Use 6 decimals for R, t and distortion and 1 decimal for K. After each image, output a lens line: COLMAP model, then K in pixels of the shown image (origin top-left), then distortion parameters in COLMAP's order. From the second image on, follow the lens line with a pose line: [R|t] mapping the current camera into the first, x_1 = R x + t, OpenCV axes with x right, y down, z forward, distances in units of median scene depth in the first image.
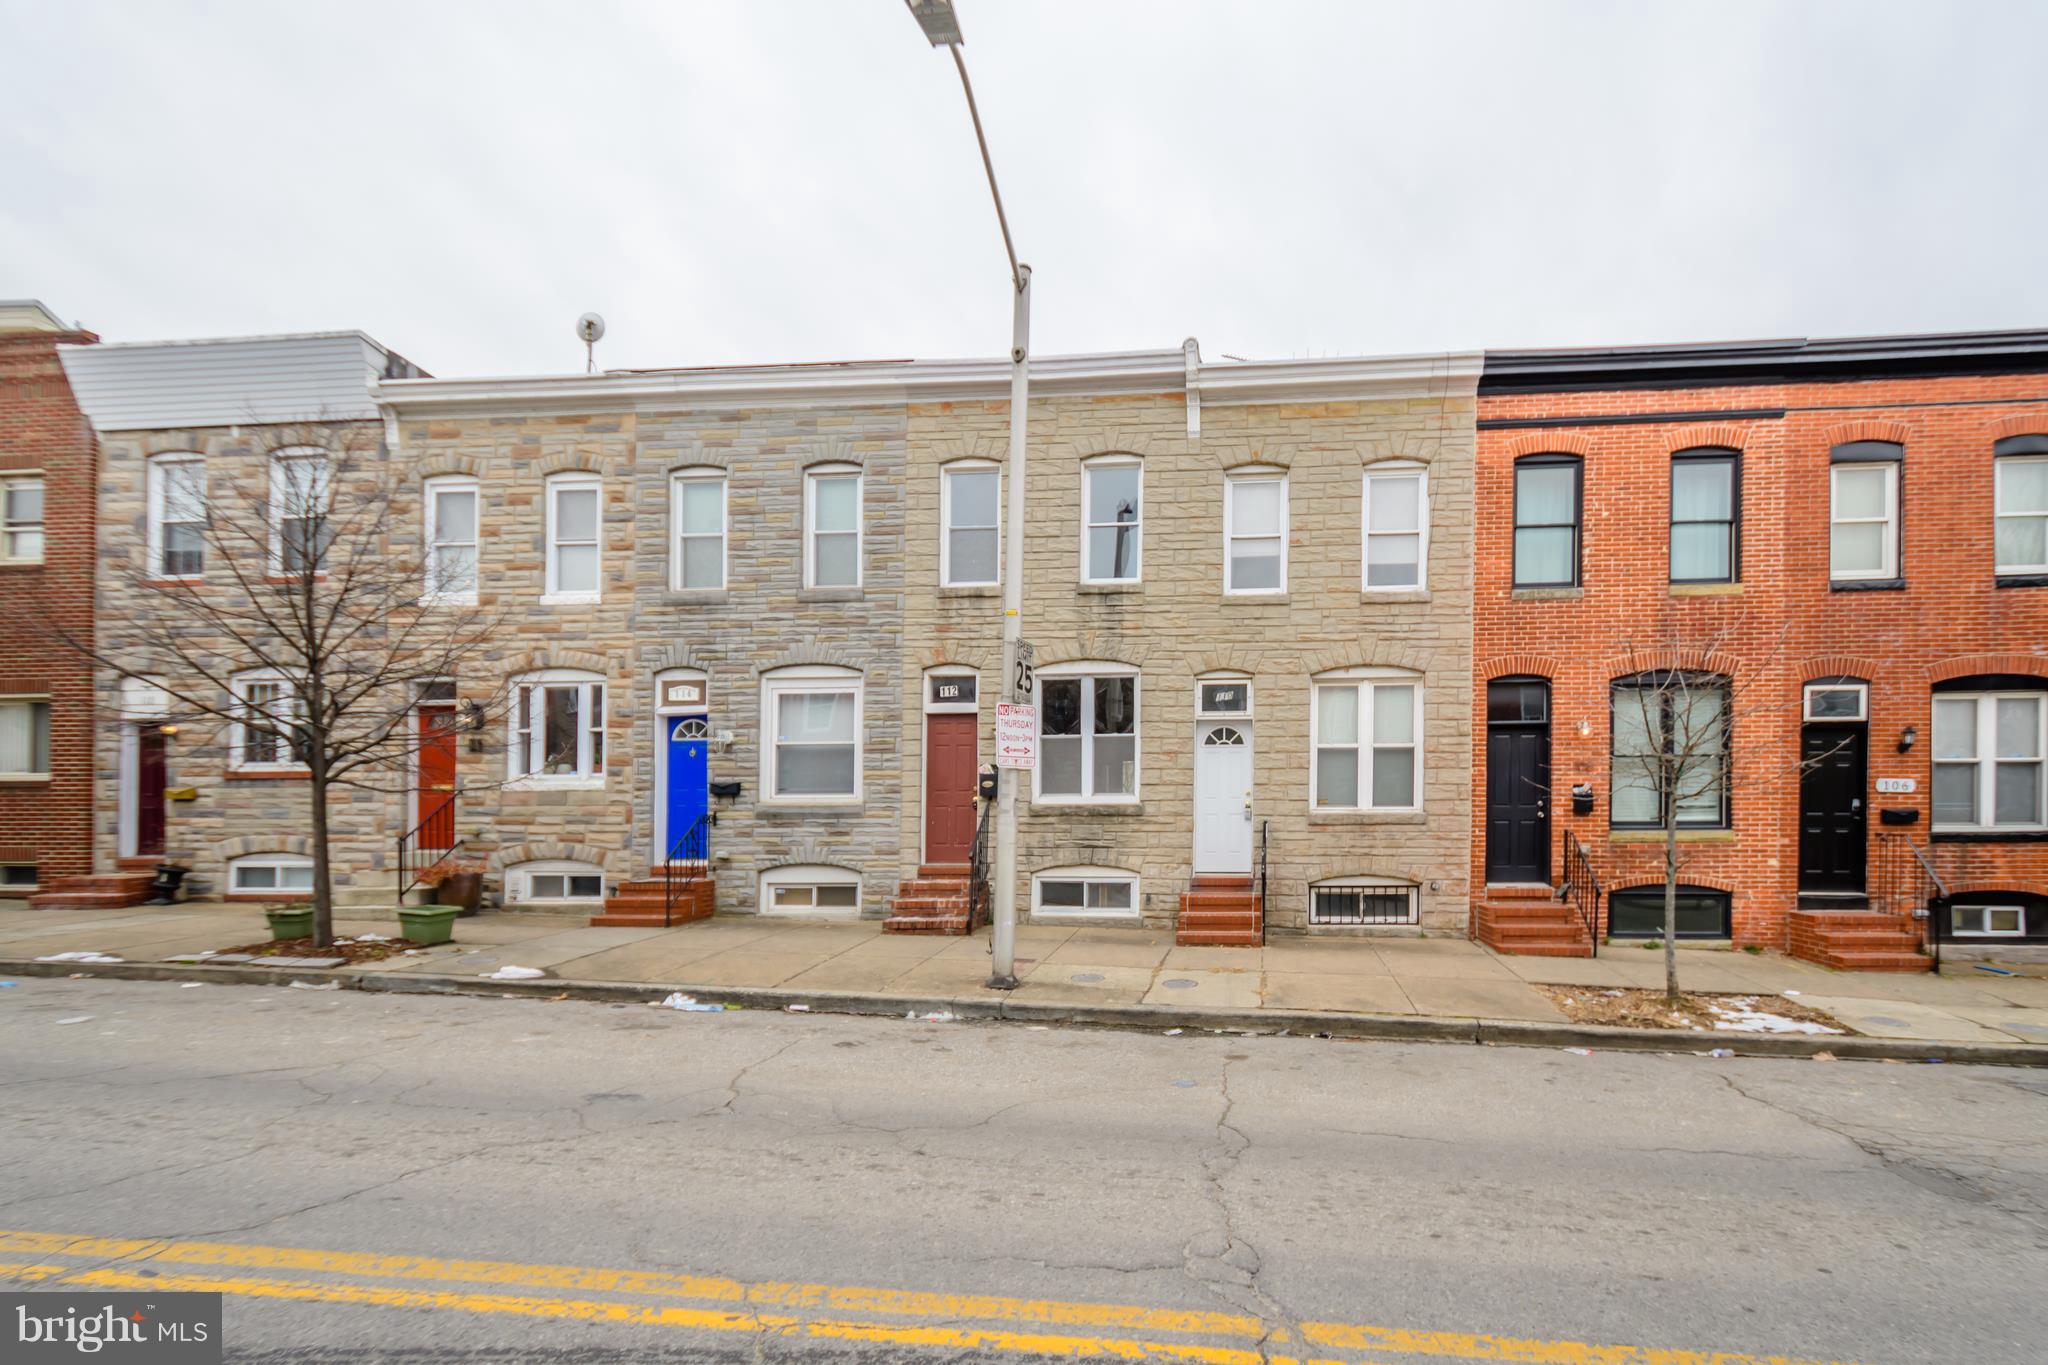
lens RADIAL K [[910.6, 0, 1024.0], [0, 910.6, 813.5], [0, 0, 1]] dist [0.003108, -0.000345]
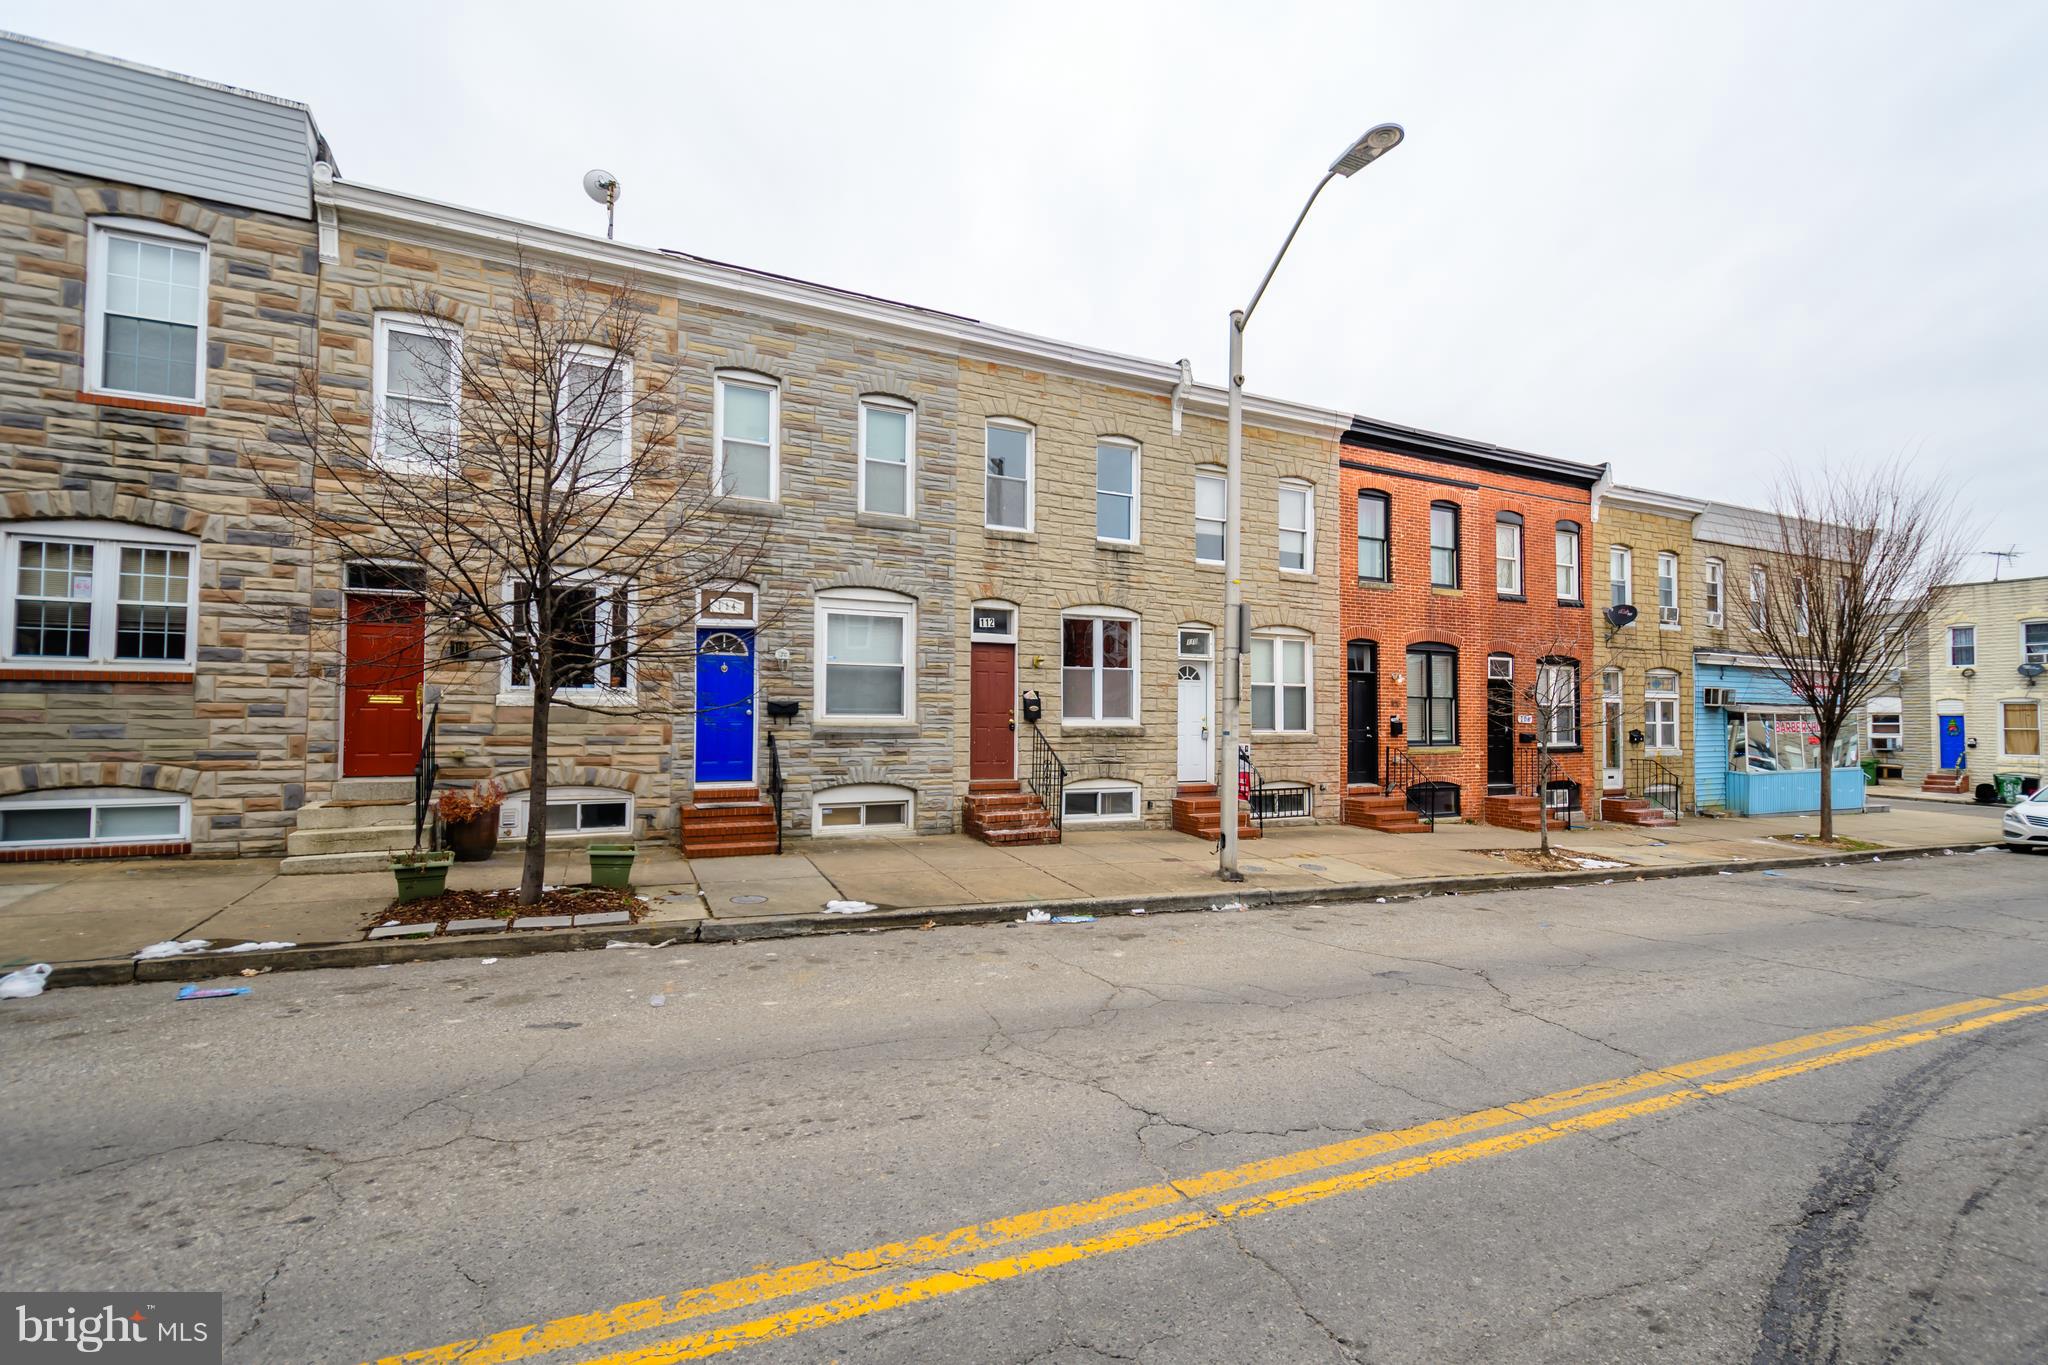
lens RADIAL K [[903.3, 0, 944.5], [0, 903.3, 694.7], [0, 0, 1]] dist [0.002387, 0.000282]
pose [[0.865608, 0.021835, 0.500245, -0.683391], [-0.009798, 0.999596, -0.026677, -0.017982], [-0.500626, 0.018191, 0.865473, 0.084889]]
